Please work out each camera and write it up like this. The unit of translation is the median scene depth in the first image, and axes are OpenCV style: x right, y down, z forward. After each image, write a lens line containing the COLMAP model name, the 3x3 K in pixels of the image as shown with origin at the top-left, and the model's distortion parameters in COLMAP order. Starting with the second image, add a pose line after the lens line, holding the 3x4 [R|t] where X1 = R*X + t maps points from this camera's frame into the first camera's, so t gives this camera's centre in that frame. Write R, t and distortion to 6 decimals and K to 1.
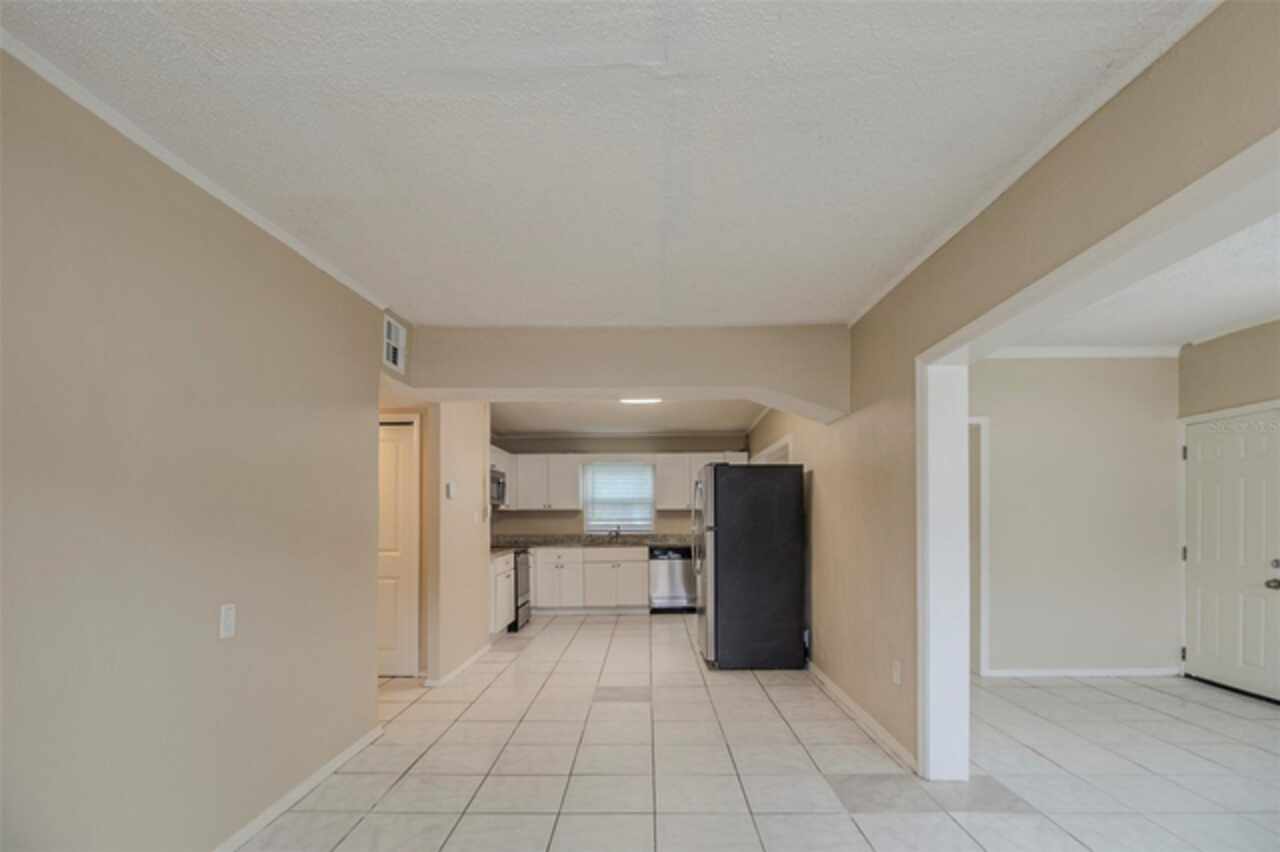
lens RADIAL K [[616.0, 0, 661.4], [0, 616.0, 421.8], [0, 0, 1]] dist [0.001839, -0.000780]
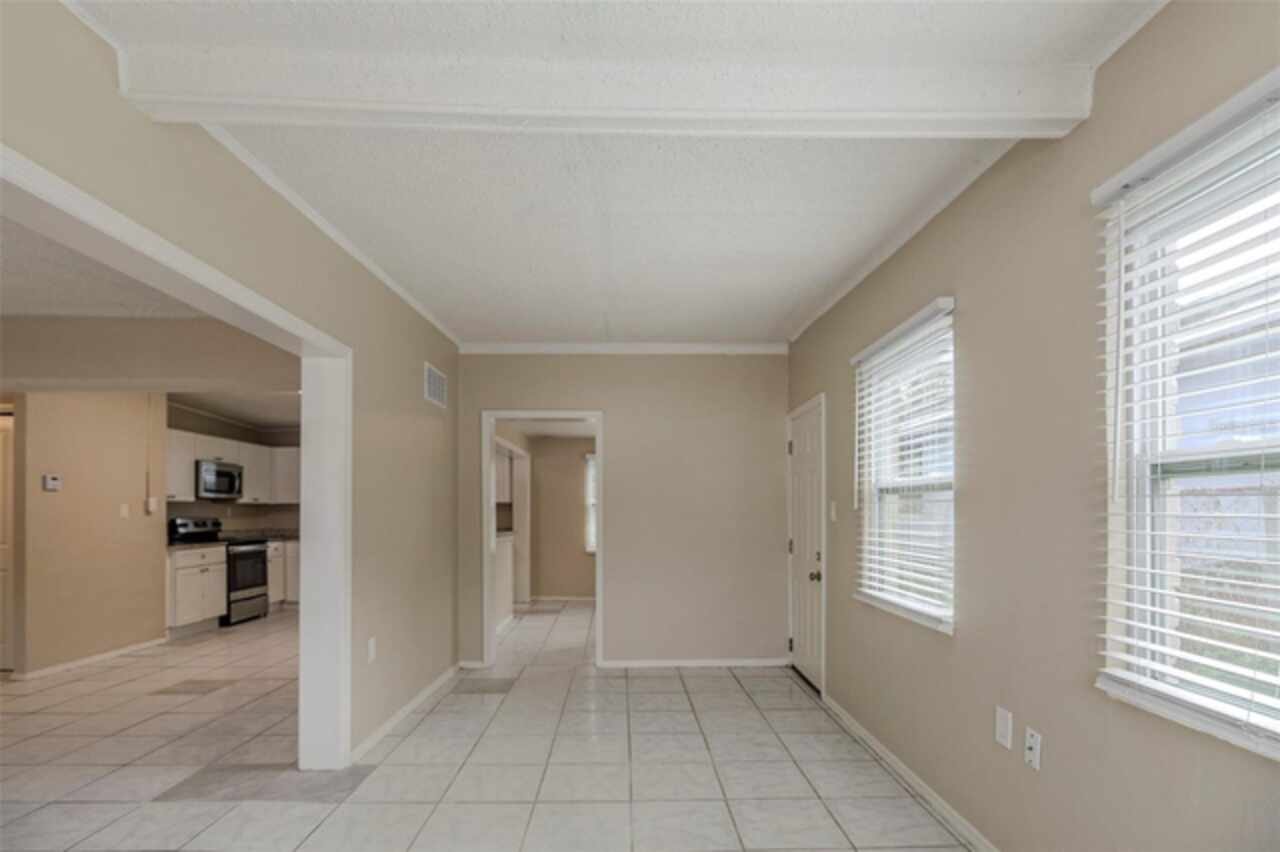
lens RADIAL K [[616.0, 0, 661.4], [0, 616.0, 421.8], [0, 0, 1]] dist [0.001839, -0.000780]
pose [[0.999910, 0.001856, 0.013315, 0.619387], [-0.002017, 0.999926, 0.012029, -0.003768], [-0.013291, -0.012055, 0.999839, -0.010324]]
